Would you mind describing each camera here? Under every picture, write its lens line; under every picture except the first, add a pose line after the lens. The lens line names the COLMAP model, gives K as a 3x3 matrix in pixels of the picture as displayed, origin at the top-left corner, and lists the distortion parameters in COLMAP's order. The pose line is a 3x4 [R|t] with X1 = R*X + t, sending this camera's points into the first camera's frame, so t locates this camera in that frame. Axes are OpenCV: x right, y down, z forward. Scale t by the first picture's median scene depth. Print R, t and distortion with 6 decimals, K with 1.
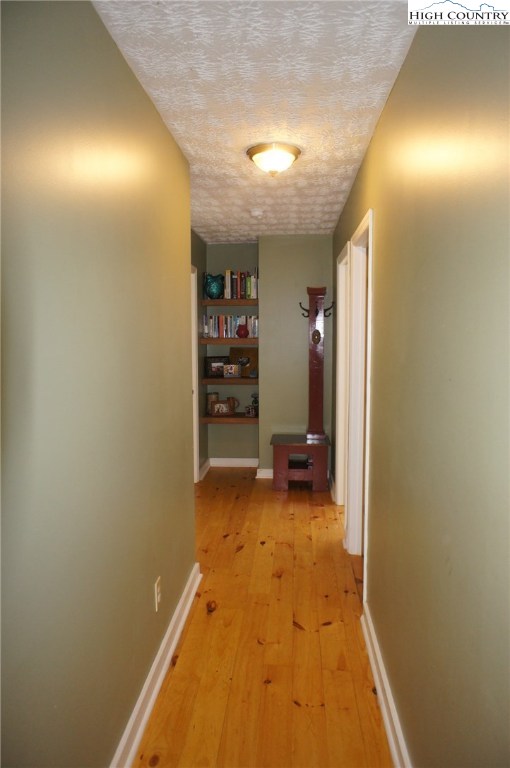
lens RADIAL K [[522.9, 0, 254.8], [0, 522.9, 382.5], [0, 0, 1]] dist [-0.029585, 0.037674]
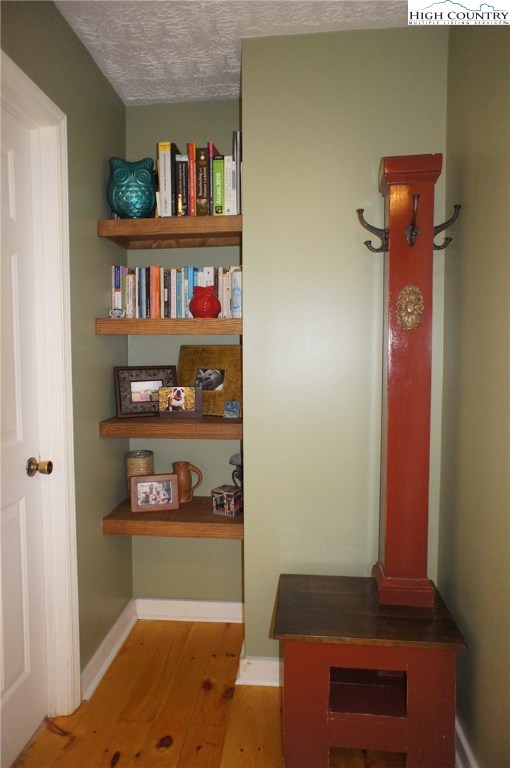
lens RADIAL K [[522.9, 0, 255.1], [0, 522.9, 383.7], [0, 0, 1]] dist [-0.029585, 0.037674]
pose [[0.999837, 0.003086, -0.017779, 0.022150], [-0.003595, 0.999584, -0.028626, -0.025317], [0.017684, 0.028685, 0.999432, 0.602126]]
